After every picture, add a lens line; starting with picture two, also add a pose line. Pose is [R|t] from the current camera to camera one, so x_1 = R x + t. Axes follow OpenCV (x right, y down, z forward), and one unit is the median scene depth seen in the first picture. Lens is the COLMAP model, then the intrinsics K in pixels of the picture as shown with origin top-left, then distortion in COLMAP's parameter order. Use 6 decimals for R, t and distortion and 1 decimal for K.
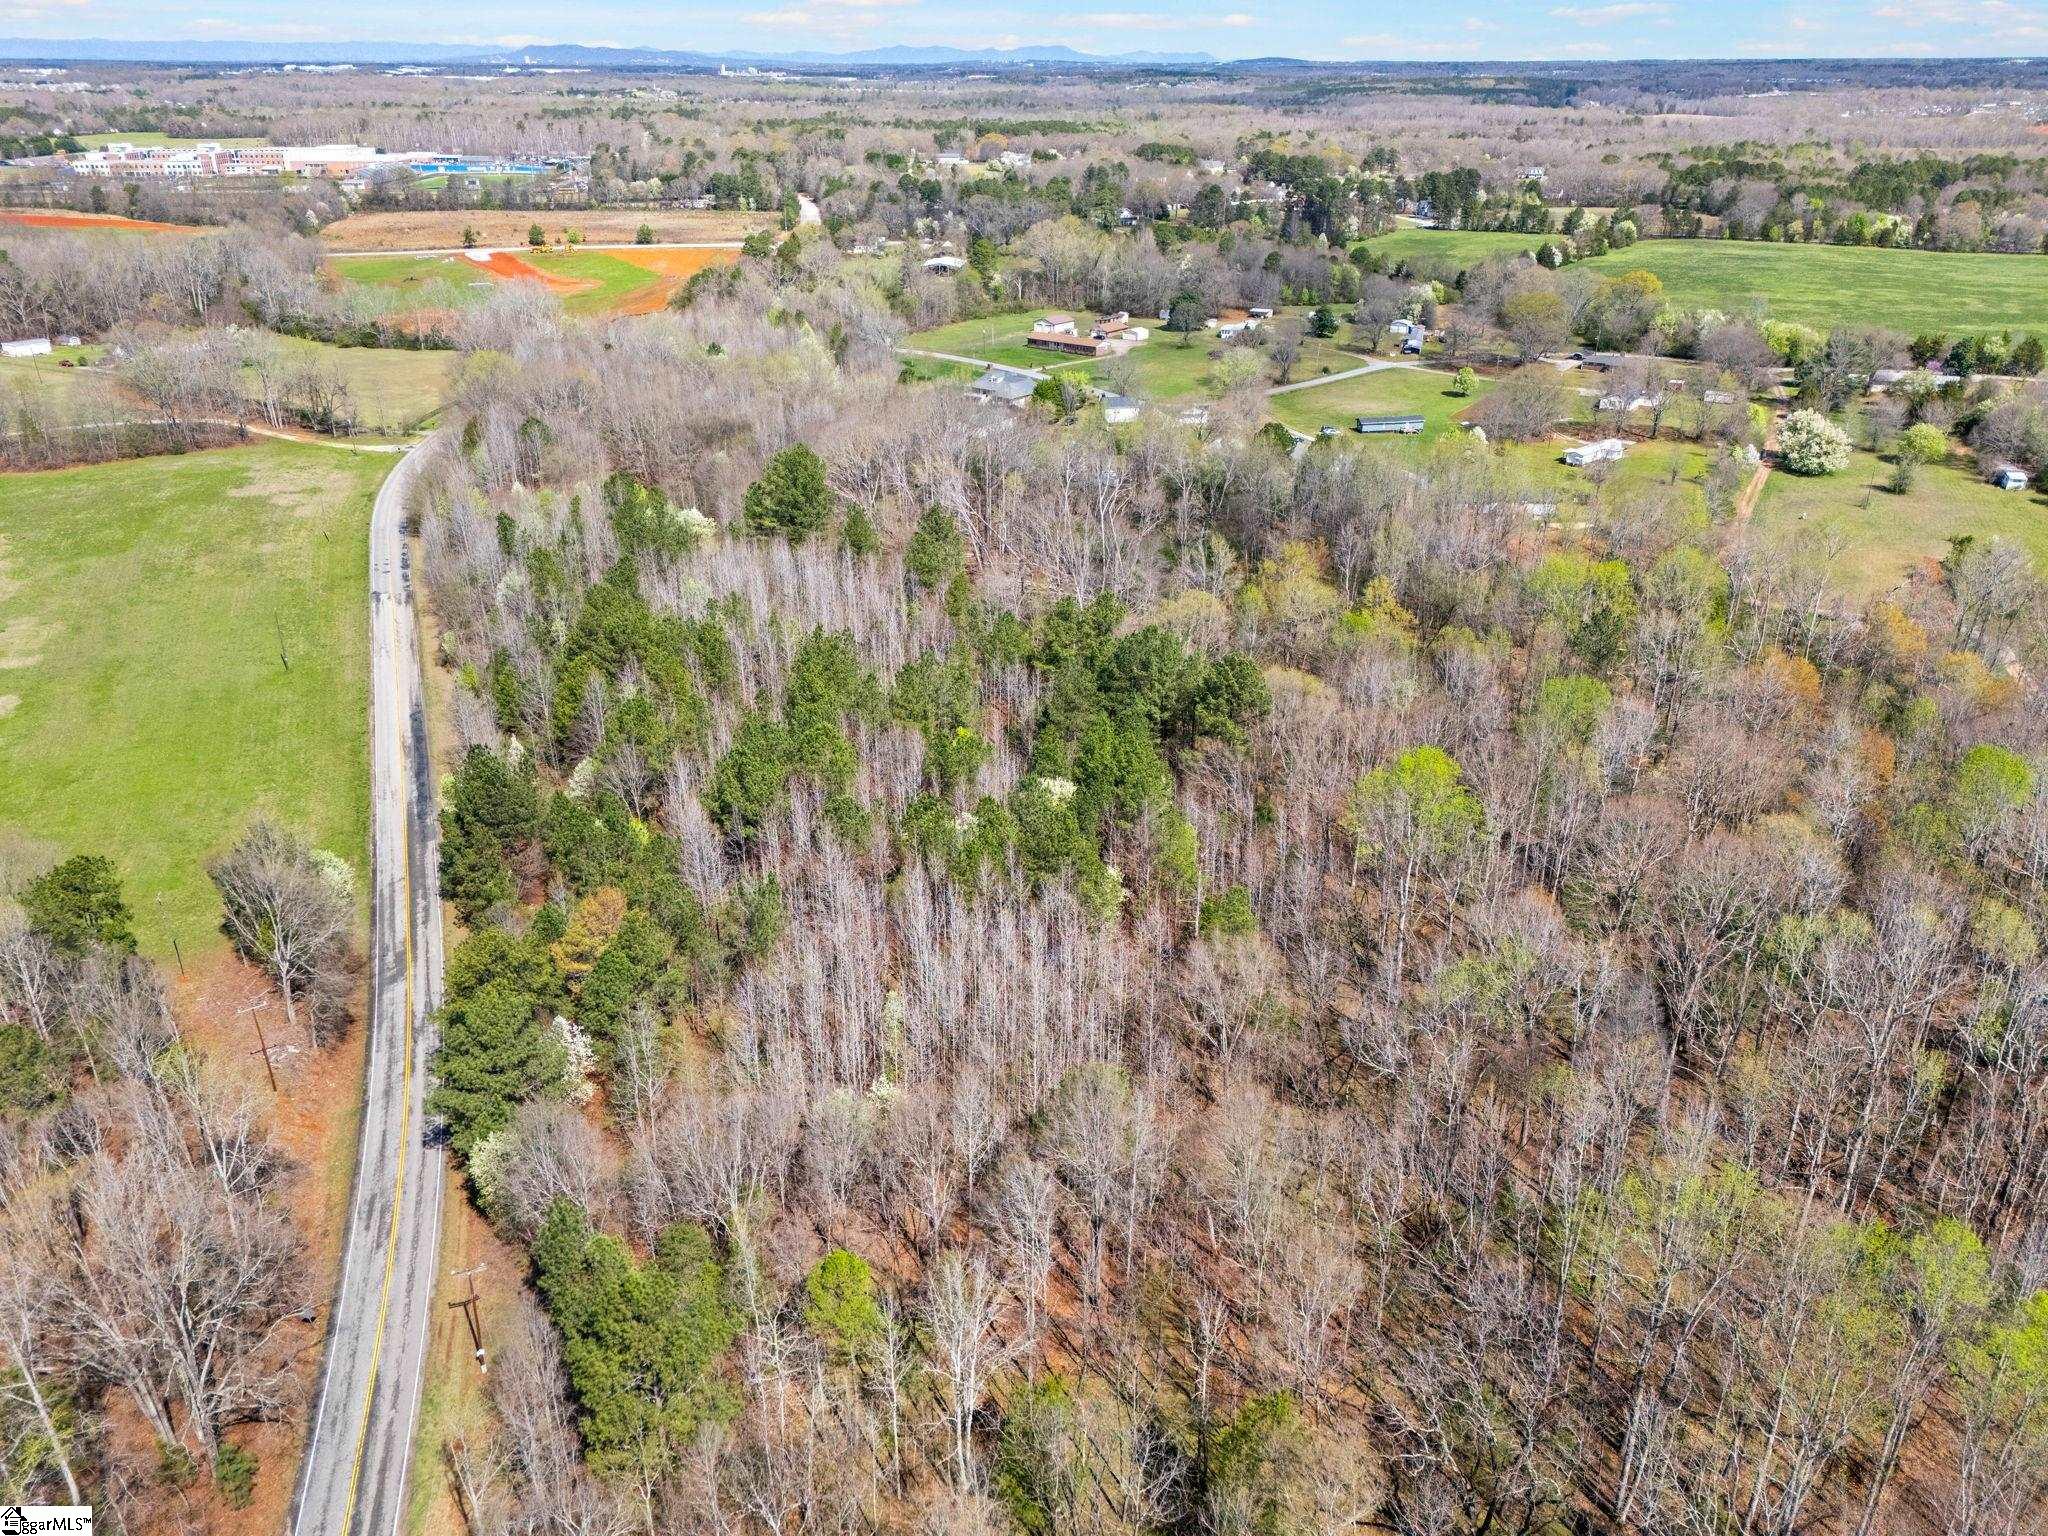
lens RADIAL K [[1528.7, 0, 1021.1], [0, 1528.7, 768.7], [0, 0, 1]] dist [0.075795, -0.064929]
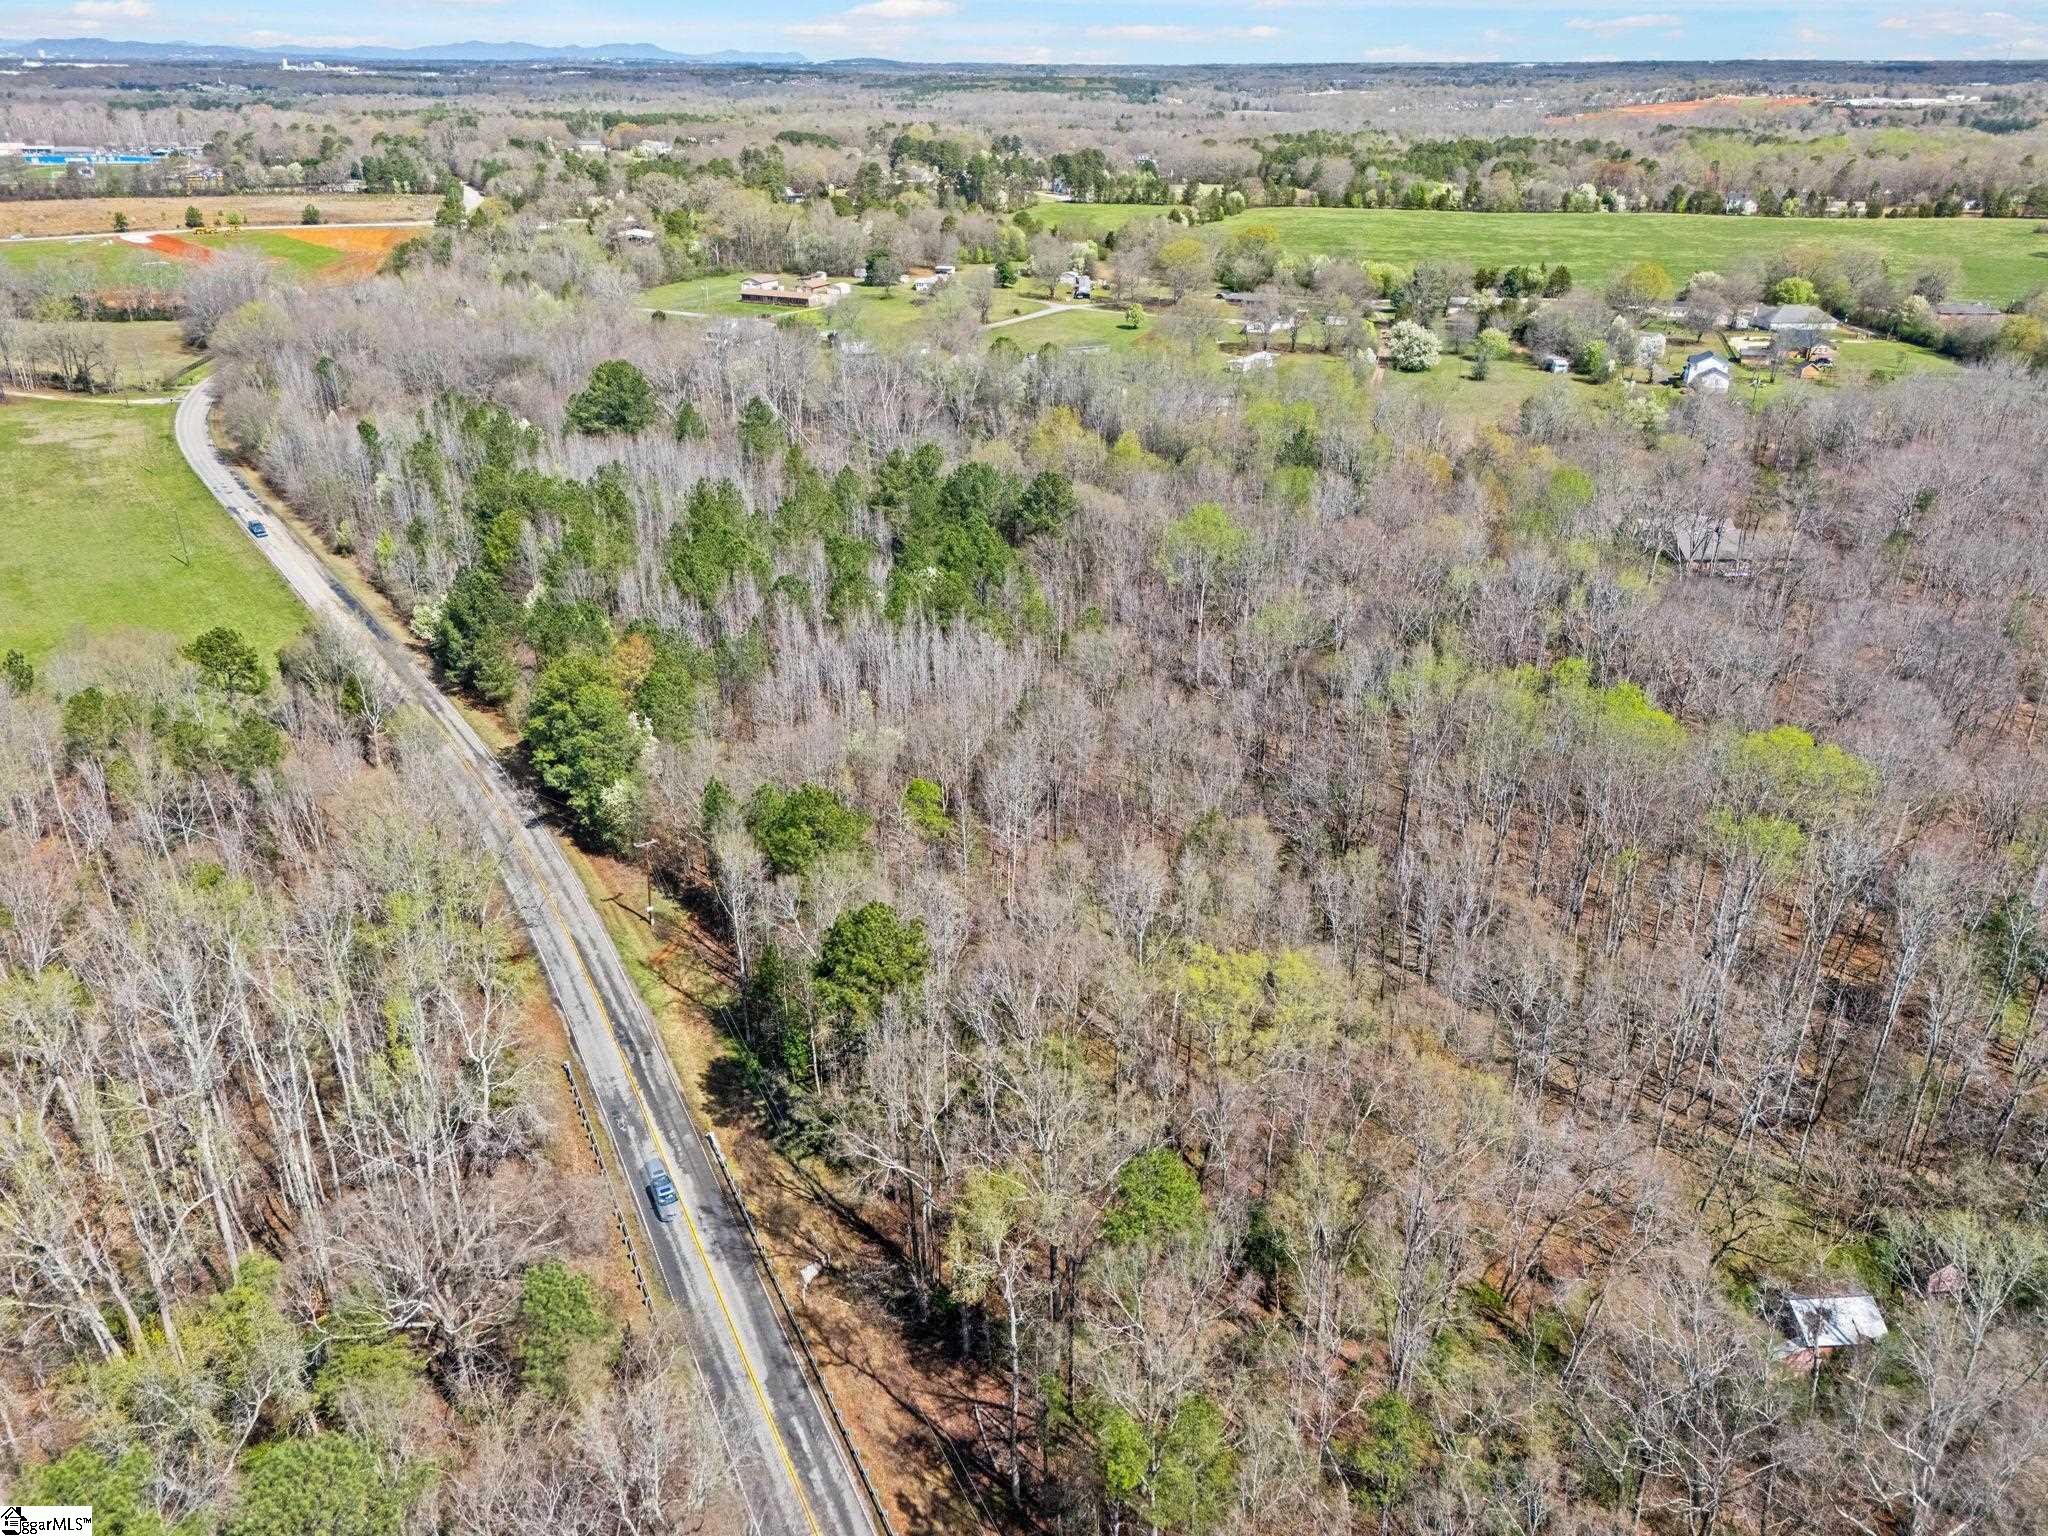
lens RADIAL K [[1509.0, 0, 1024.0], [0, 1509.0, 768.0], [0, 0, 1]] dist [0.073875, -0.059313]
pose [[0.972073, -0.098180, 0.213154, -0.041610], [0.097063, 0.995154, 0.015723, 0.036225], [-0.213664, 0.005405, 0.976892, -0.059695]]
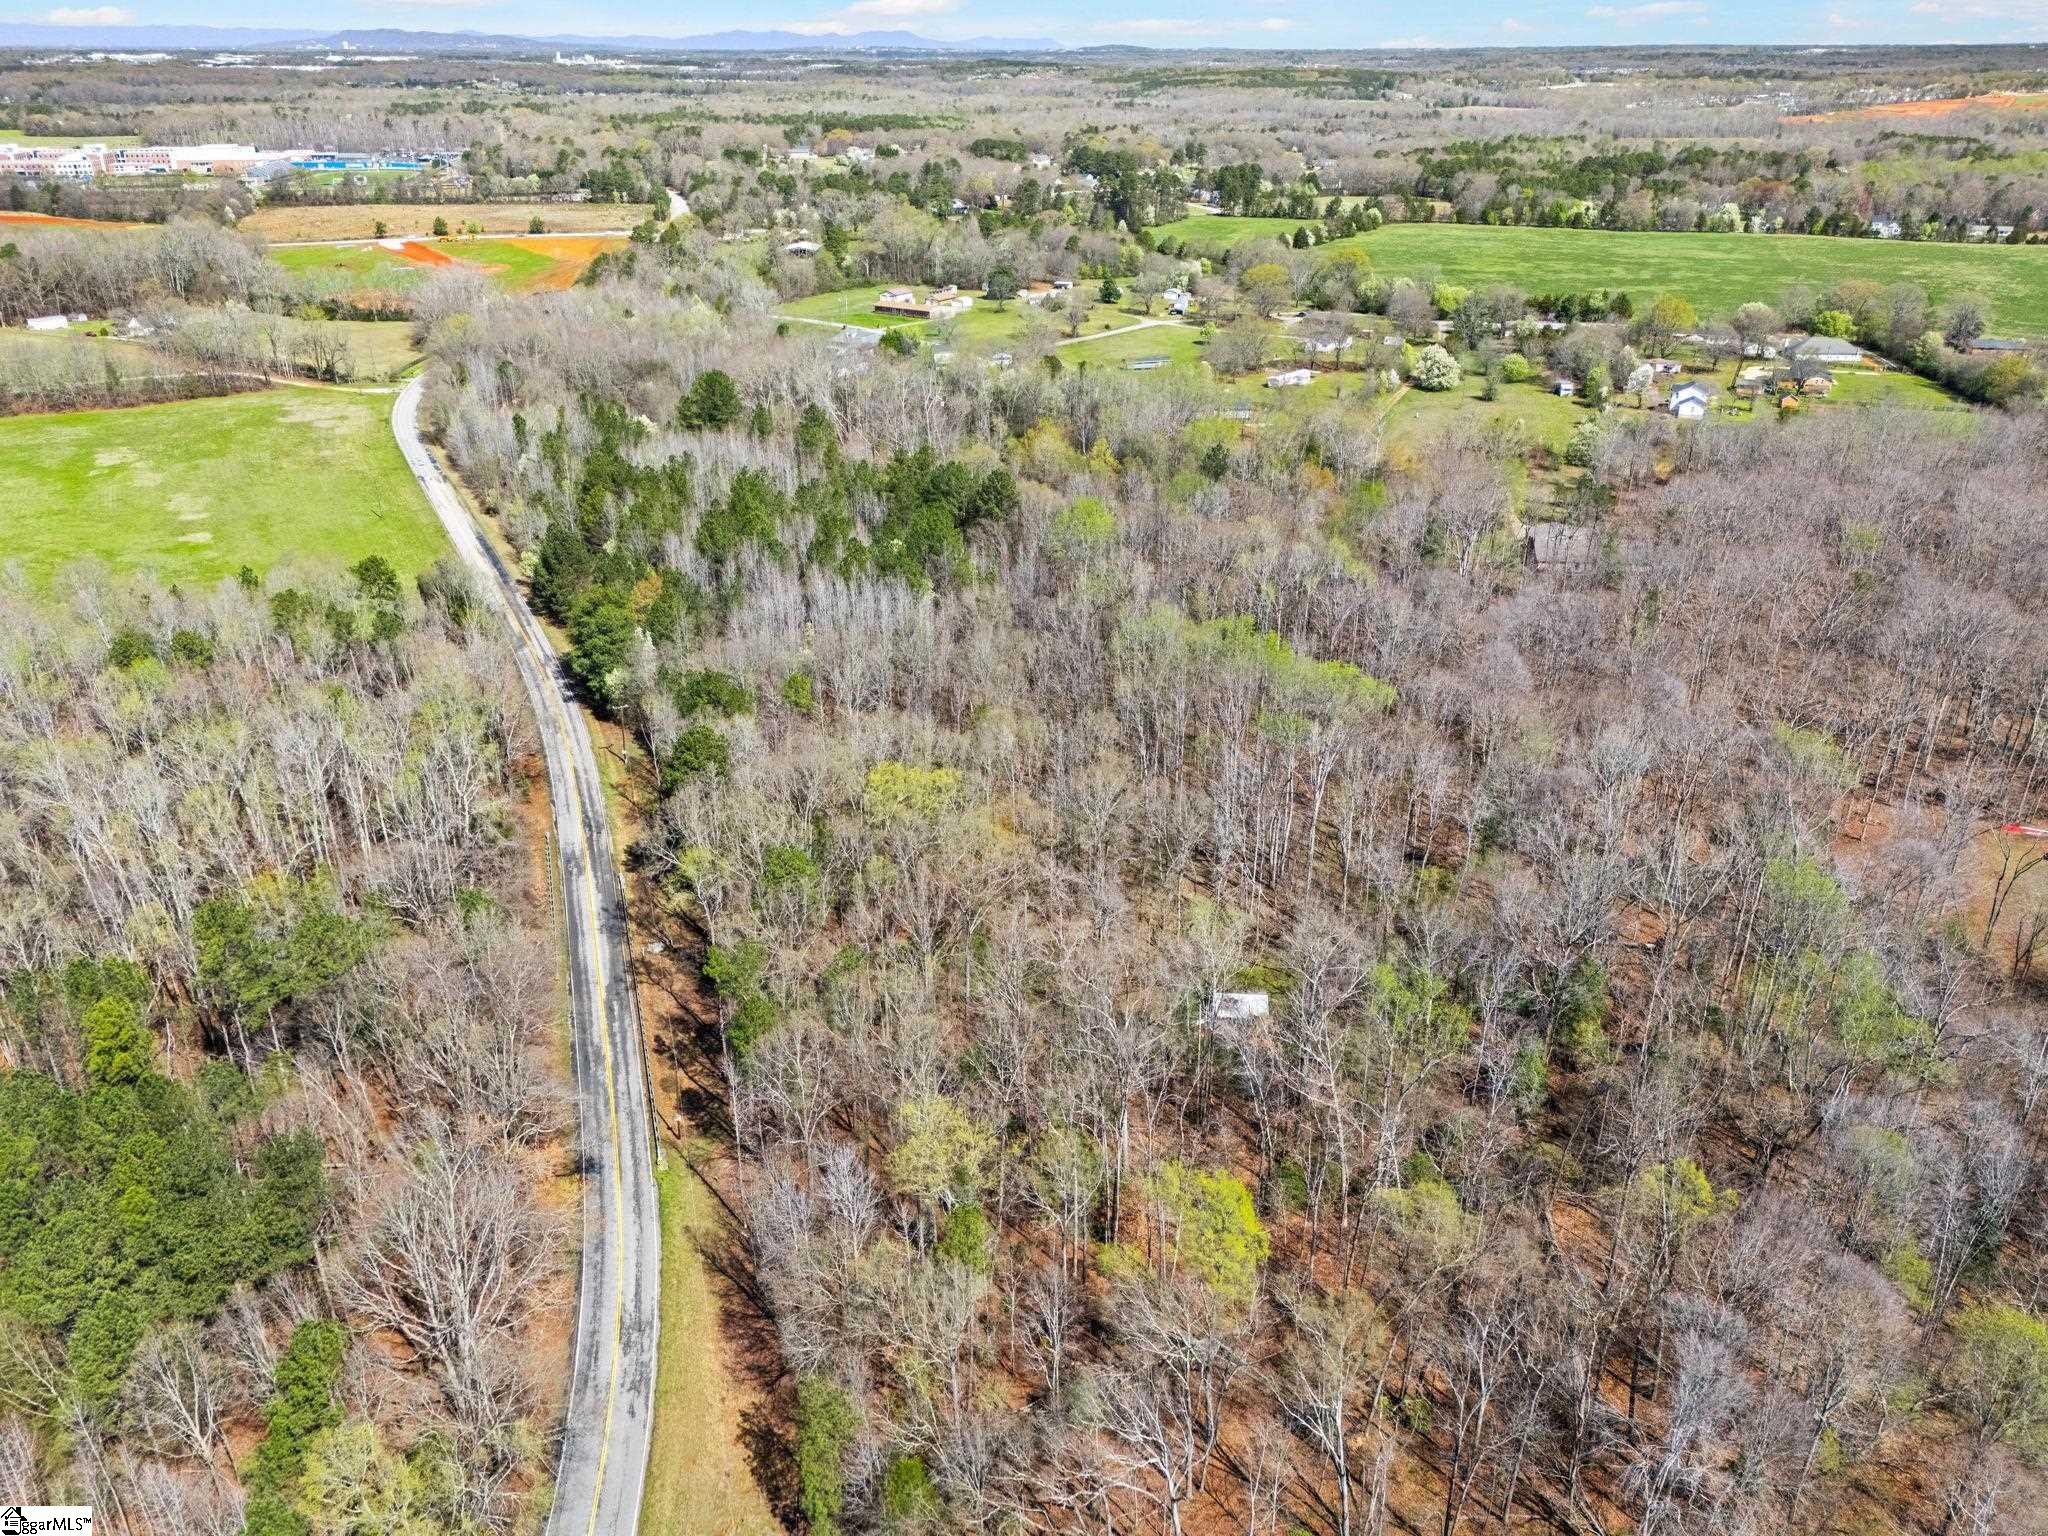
lens RADIAL K [[1509.0, 0, 1024.0], [0, 1509.0, 768.0], [0, 0, 1]] dist [0.073875, -0.059313]
pose [[0.995520, -0.040690, 0.085353, 0.002771], [0.039833, 0.999138, 0.011723, 0.055147], [-0.085756, -0.008271, 0.996282, -0.156749]]
